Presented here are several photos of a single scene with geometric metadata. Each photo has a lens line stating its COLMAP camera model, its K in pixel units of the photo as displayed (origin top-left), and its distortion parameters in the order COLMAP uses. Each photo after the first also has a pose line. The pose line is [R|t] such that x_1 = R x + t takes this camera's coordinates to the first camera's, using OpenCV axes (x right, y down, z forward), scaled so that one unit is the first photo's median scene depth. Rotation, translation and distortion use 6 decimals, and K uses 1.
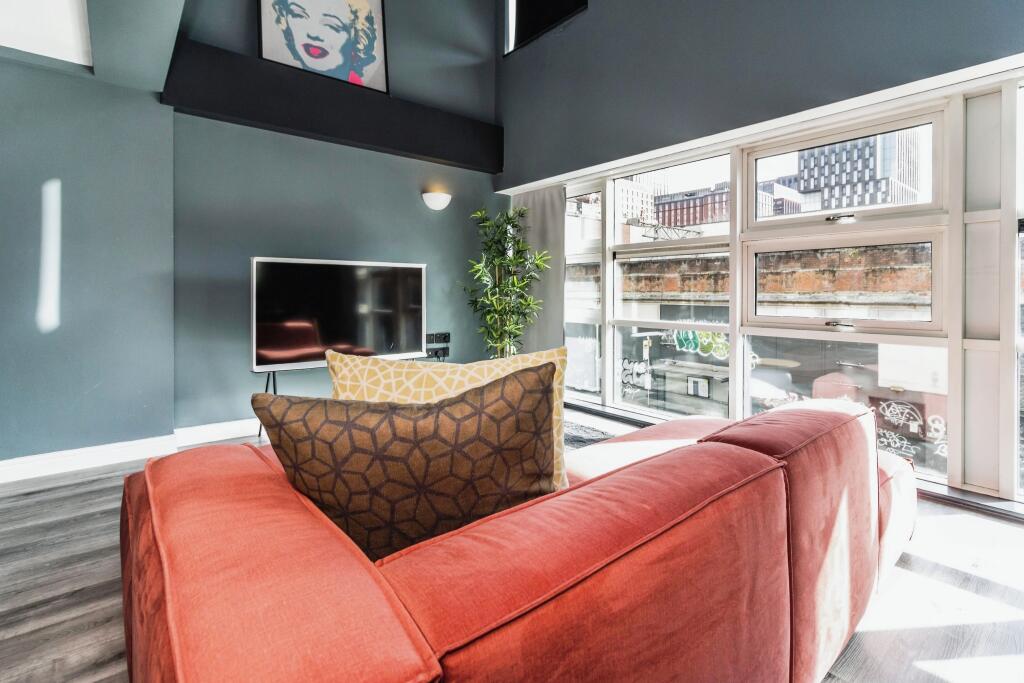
lens RADIAL K [[486.5, 0, 511.0], [0, 486.5, 298.2], [0, 0, 1]] dist [-0.003359, -0.000475]
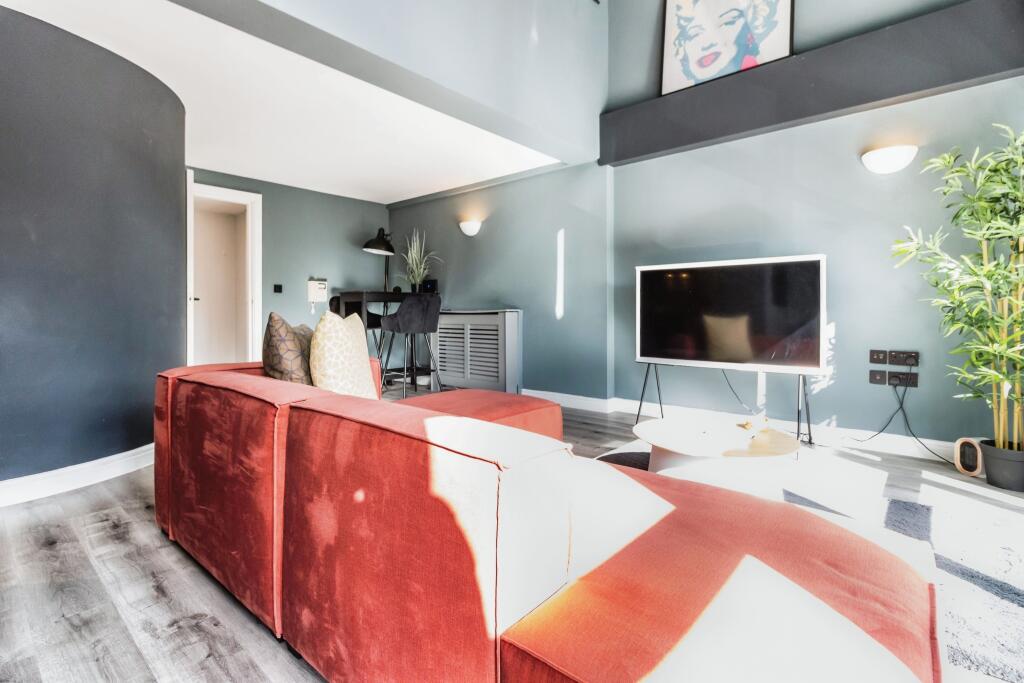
lens RADIAL K [[495.1, 0, 508.5], [0, 495.1, 315.5], [0, 0, 1]] dist [-0.002453, 0.000127]
pose [[0.132397, 0.006309, -0.991177, 0.493201], [-0.010636, 0.999931, 0.004944, 0.026138], [0.991140, 0.009887, 0.132455, 0.382781]]
